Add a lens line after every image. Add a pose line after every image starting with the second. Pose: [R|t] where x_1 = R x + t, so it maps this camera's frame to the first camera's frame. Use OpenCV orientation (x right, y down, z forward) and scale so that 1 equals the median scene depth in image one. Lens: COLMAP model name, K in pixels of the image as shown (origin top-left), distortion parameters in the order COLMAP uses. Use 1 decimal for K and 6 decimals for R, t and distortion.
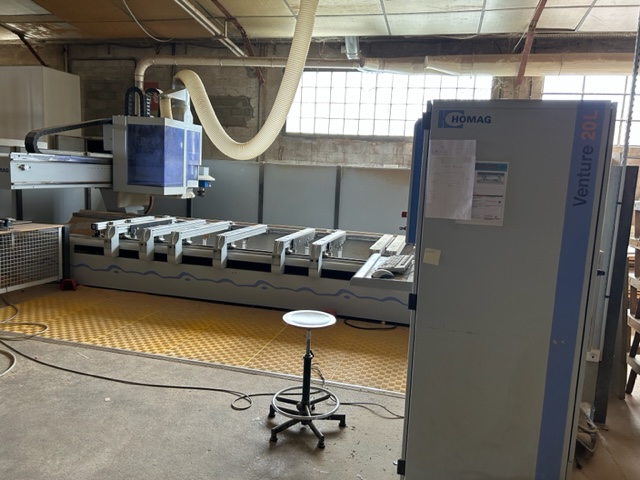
lens RADIAL K [[481.8, 0, 322.1], [0, 481.8, 236.8], [0, 0, 1]] dist [0.044285, -0.038515]
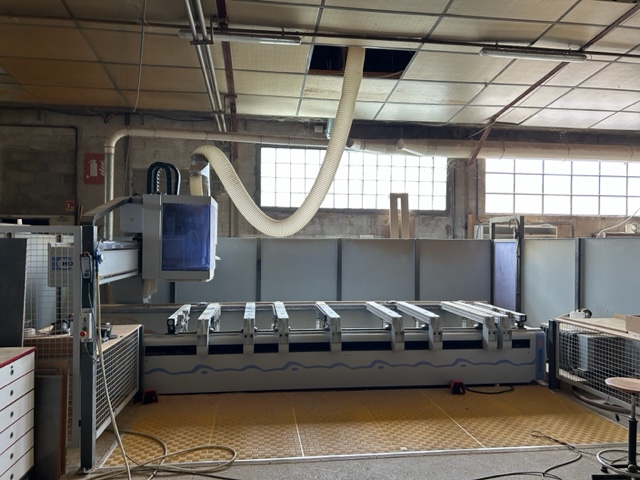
lens RADIAL K [[479.6, 0, 320.9], [0, 479.6, 244.3], [0, 0, 1]] dist [0.076813, -0.086201]
pose [[0.928846, -0.043698, 0.367880, -0.427811], [0.087365, 0.990849, -0.102886, -0.037527], [-0.360018, 0.127705, 0.924164, 0.076693]]
